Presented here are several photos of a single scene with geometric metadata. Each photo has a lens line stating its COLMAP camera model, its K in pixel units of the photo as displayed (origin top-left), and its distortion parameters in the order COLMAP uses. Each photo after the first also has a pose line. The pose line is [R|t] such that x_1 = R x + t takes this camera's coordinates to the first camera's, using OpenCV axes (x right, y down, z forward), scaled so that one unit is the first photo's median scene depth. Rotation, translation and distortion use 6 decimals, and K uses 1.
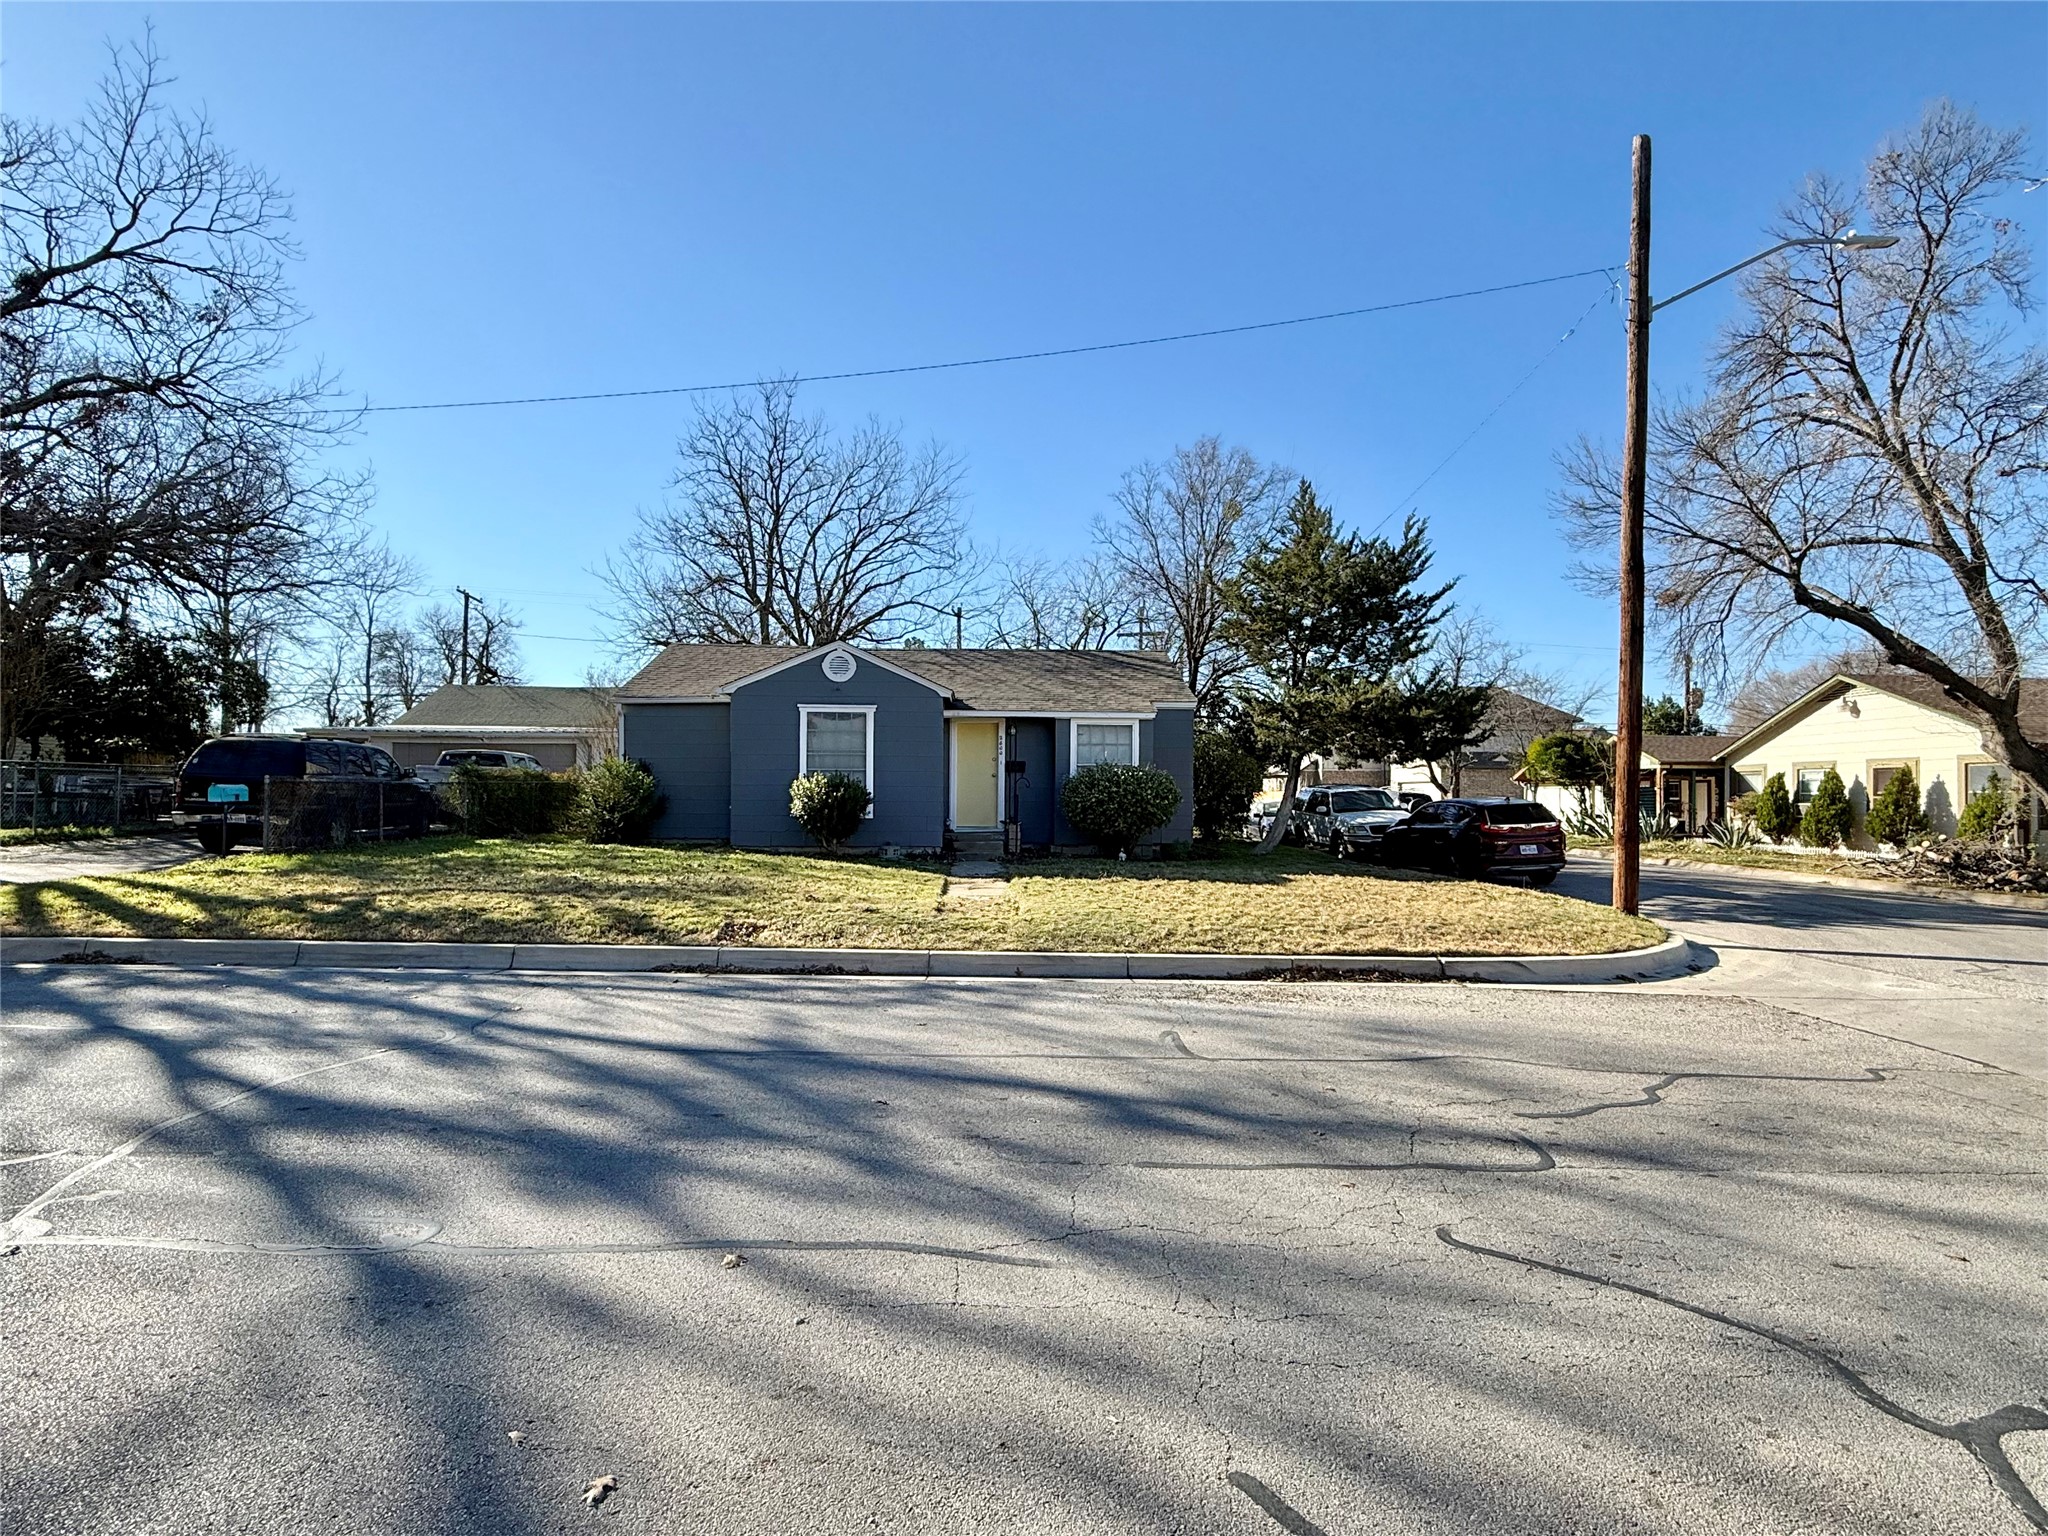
lens RADIAL K [[987.8, 0, 1024.0], [0, 987.8, 768.0], [0, 0, 1]] dist [0.001335, 0.000030]
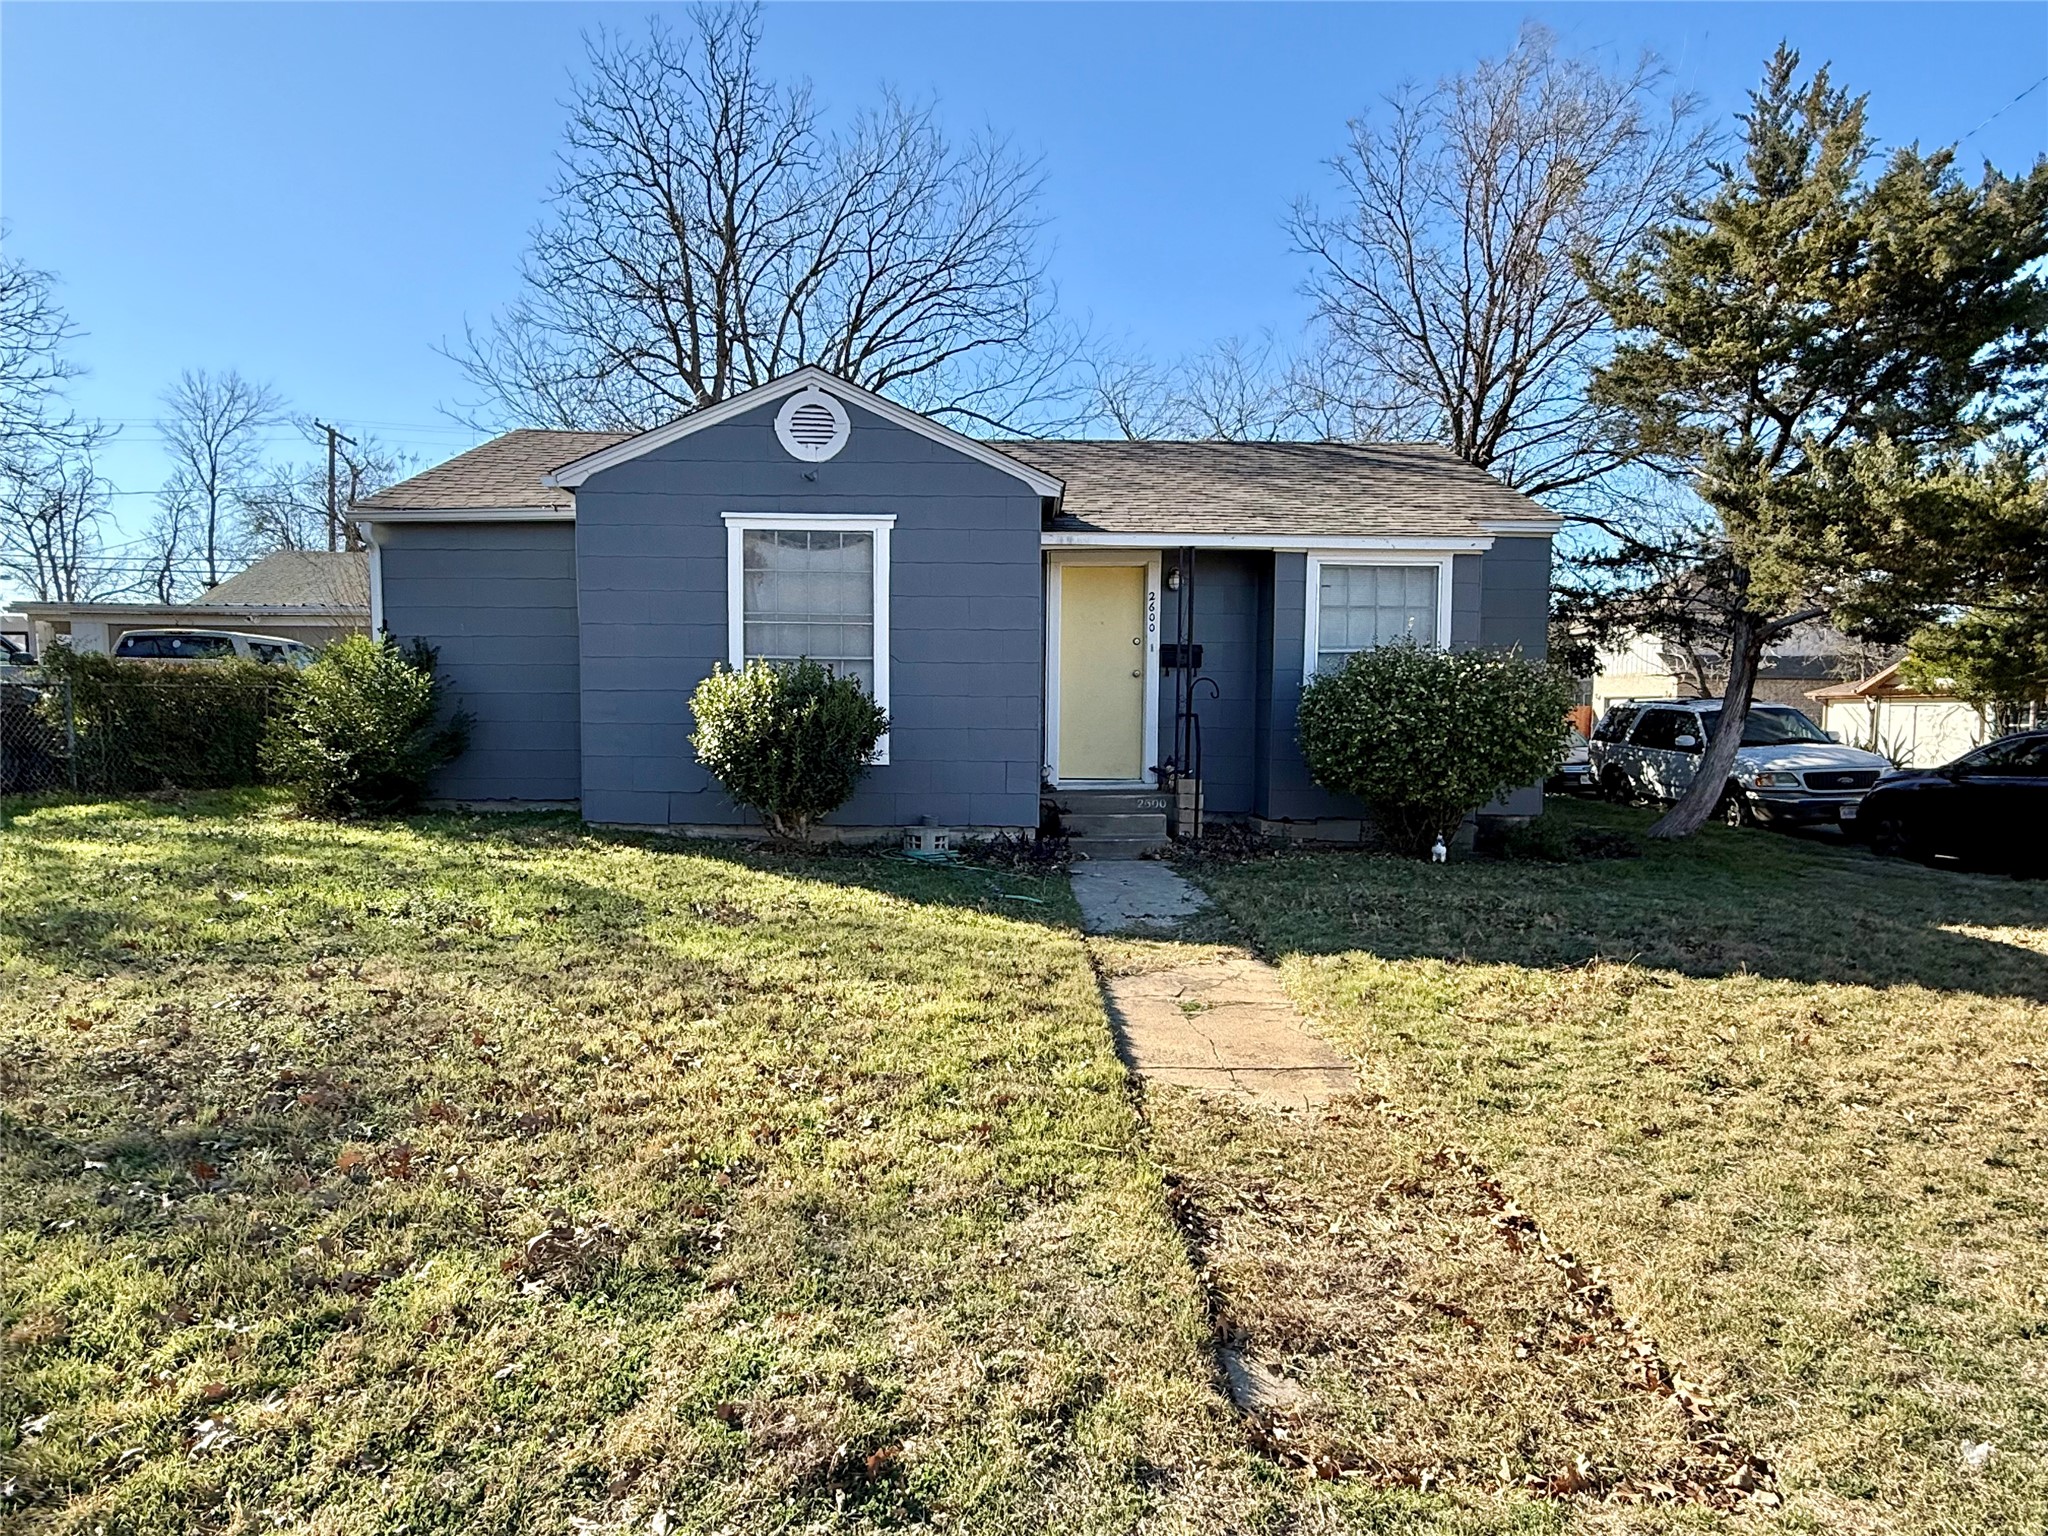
lens RADIAL K [[1203.3, 0, 1024.0], [0, 1203.3, 768.0], [0, 0, 1]] dist [-0.003799, -0.000725]
pose [[0.999041, 0.005747, -0.043405, -0.062398], [-0.002503, 0.997224, 0.074421, 0.010246], [0.043712, -0.074241, 0.996282, 0.421627]]
